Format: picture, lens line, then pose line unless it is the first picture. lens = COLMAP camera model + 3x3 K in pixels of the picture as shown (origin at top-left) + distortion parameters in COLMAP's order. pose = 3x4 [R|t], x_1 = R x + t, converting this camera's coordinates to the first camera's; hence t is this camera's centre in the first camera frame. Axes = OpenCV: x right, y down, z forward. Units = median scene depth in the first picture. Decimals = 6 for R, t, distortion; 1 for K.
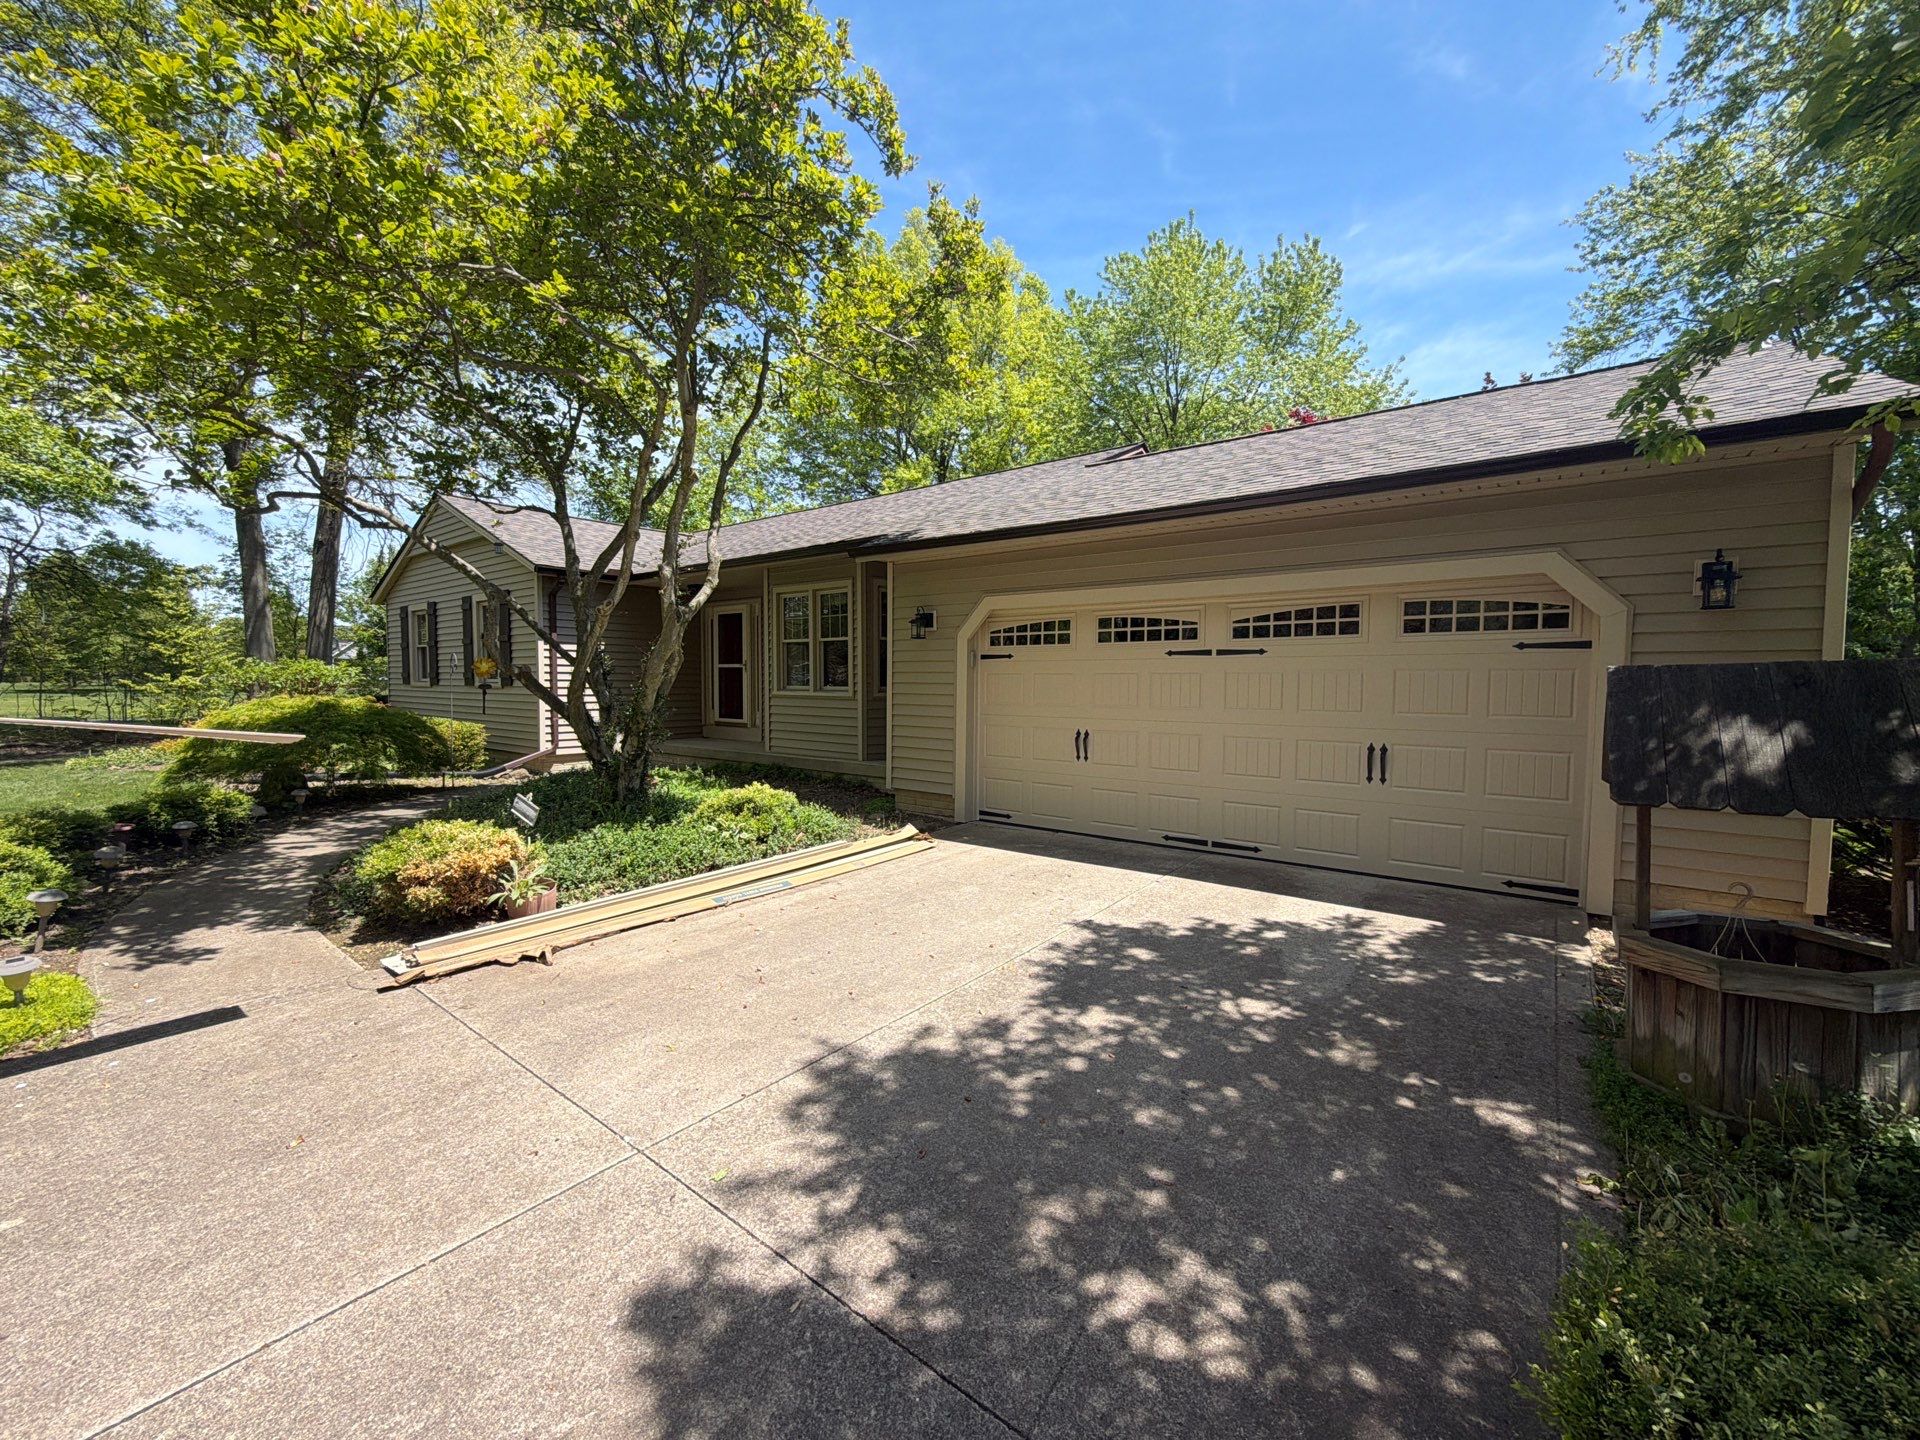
lens RADIAL K [[756.1, 0, 960.0], [0, 756.1, 720.0], [0, 0, 1]] dist [0.002423, -0.000227]
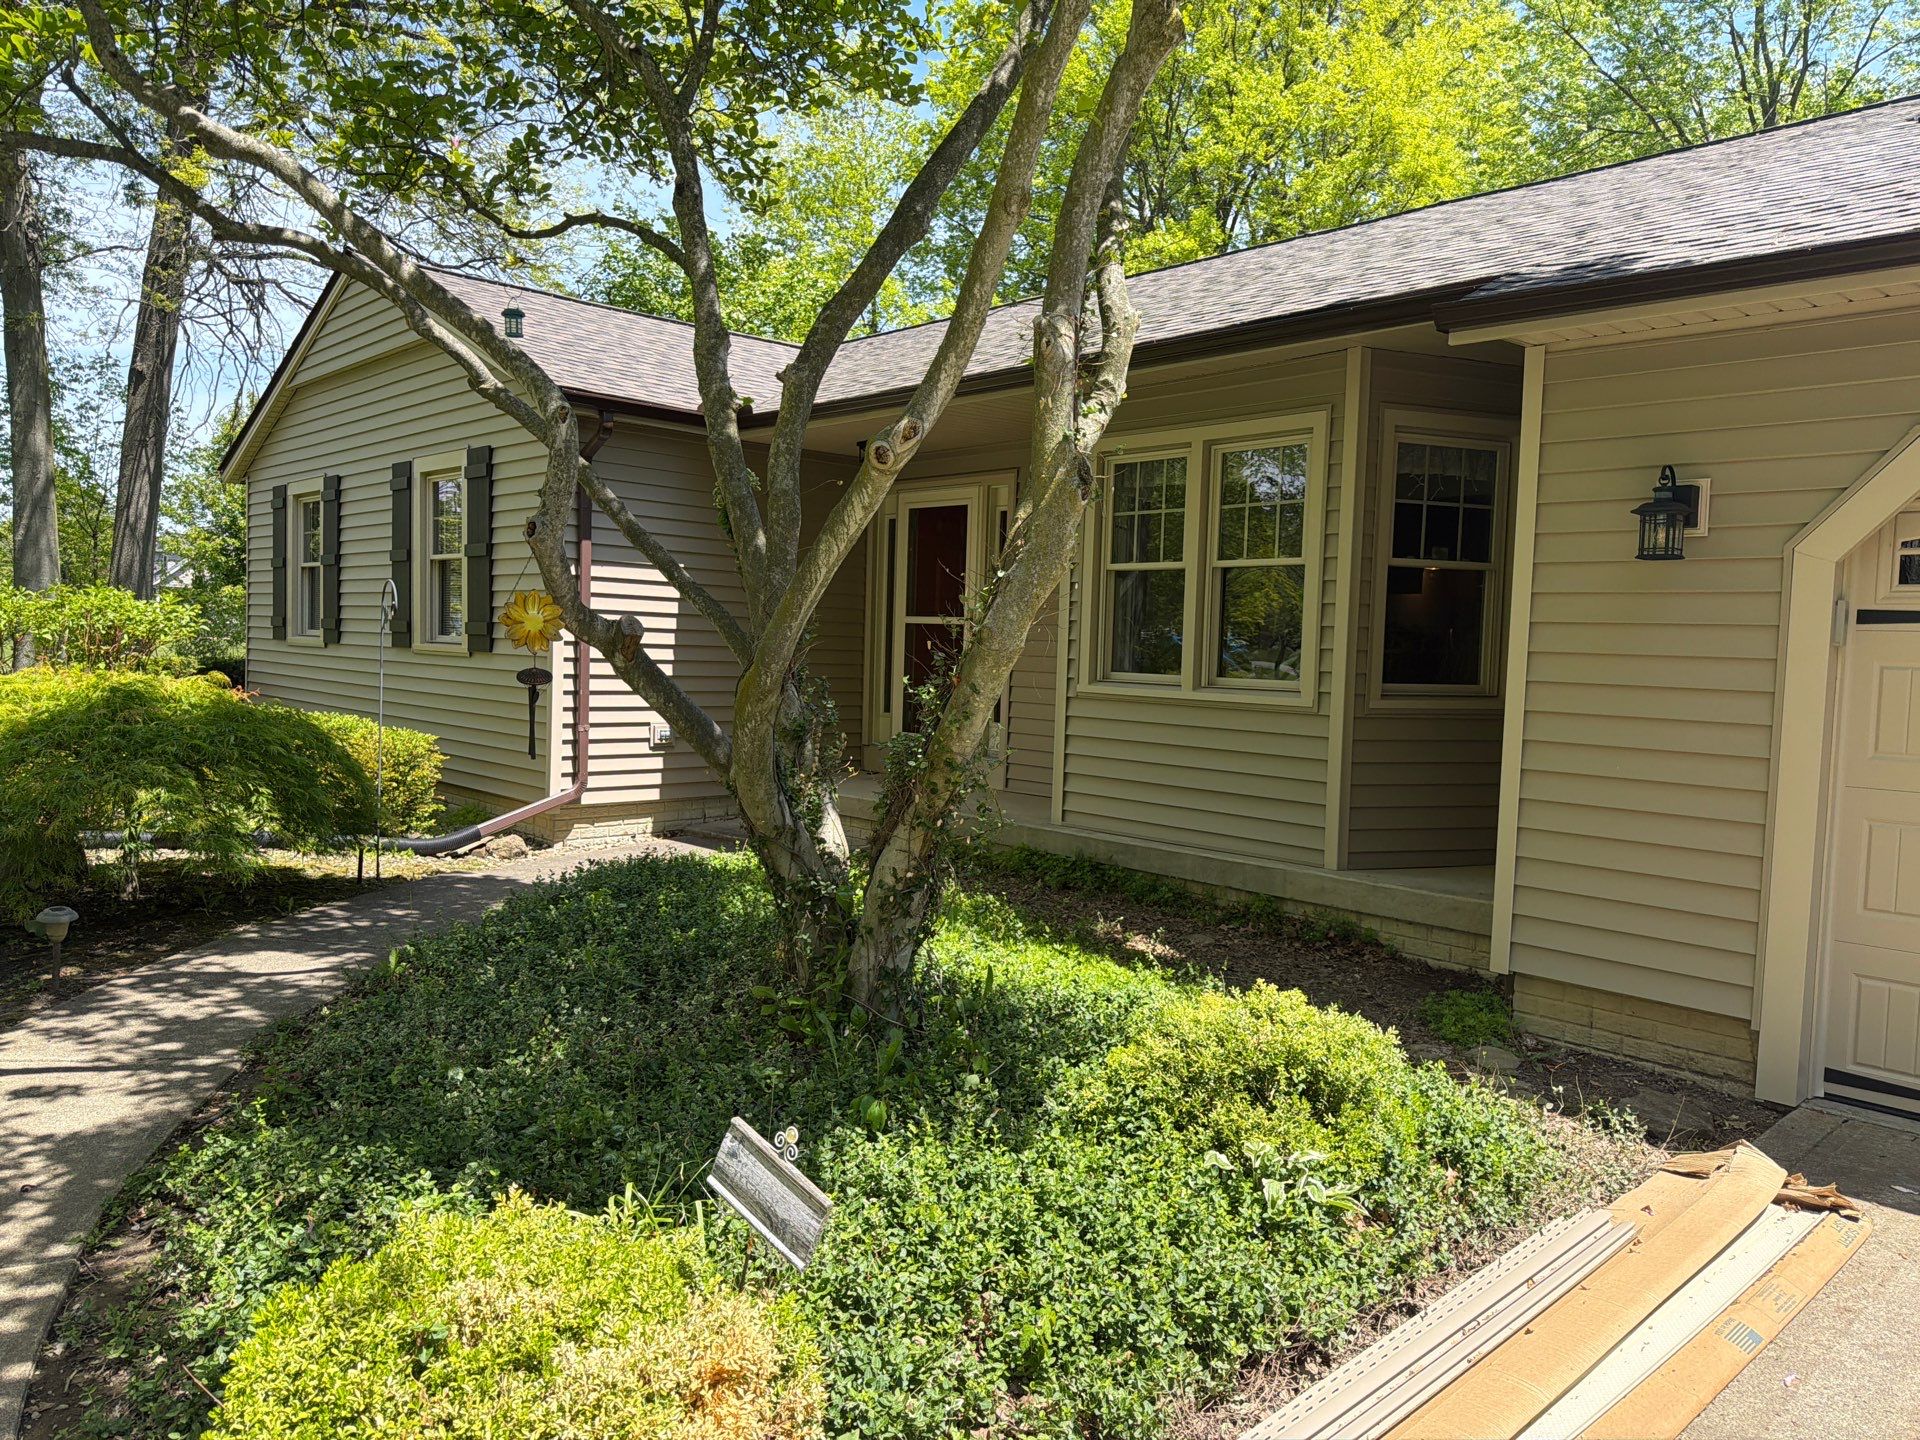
lens RADIAL K [[1338.0, 0, 953.8], [0, 1338.0, 724.1], [0, 0, 1]] dist [-0.000551, -0.001142]
pose [[0.987623, 0.033926, -0.153134, -0.192151], [-0.032752, 0.999412, 0.010184, -0.019781], [0.153390, -0.005043, 0.988153, 0.240623]]
